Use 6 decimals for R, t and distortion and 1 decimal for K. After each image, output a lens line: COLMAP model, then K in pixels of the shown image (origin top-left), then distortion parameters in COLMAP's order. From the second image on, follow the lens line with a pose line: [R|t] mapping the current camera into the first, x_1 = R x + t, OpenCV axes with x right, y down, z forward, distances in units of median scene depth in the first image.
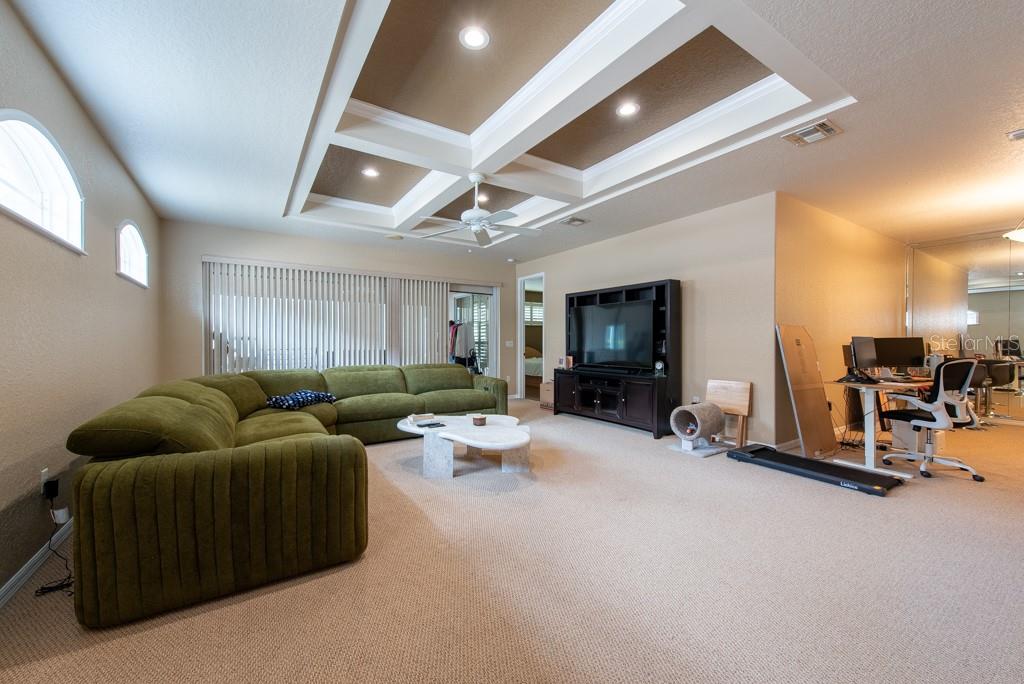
lens RADIAL K [[409.0, 0, 513.9], [0, 409.0, 341.4], [0, 0, 1]] dist [0.014014, -0.002455]
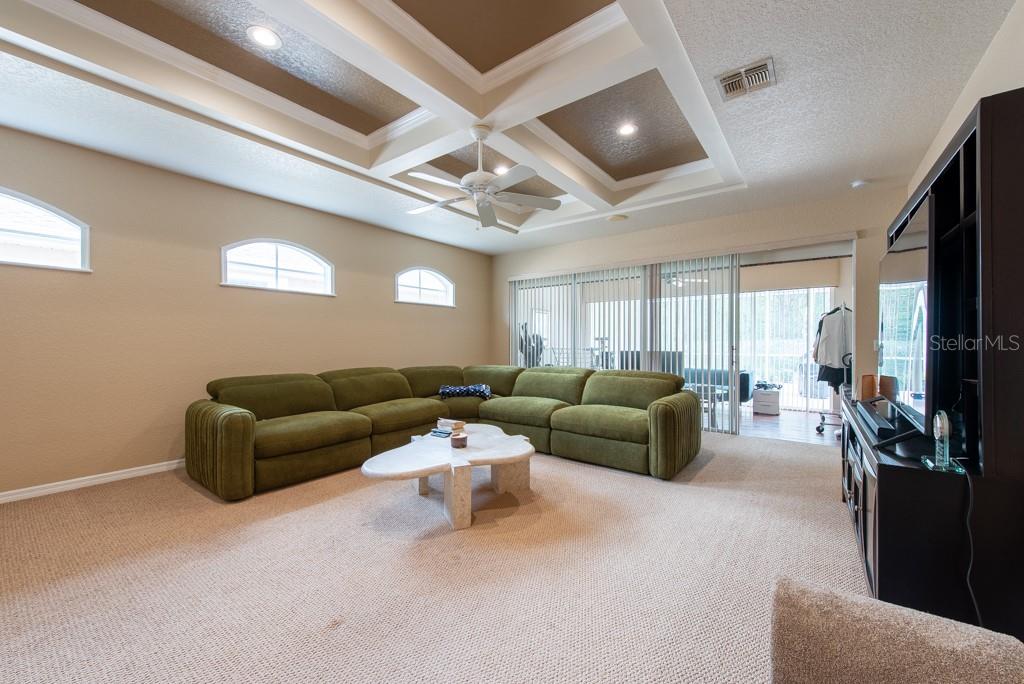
lens RADIAL K [[409.0, 0, 510.0], [0, 409.0, 344.8], [0, 0, 1]] dist [0.014014, -0.002455]
pose [[0.318195, 0.007691, -0.947994, 0.726815], [0.004384, 0.999944, 0.009584, -0.003522], [0.948015, -0.007206, 0.318144, 0.866830]]
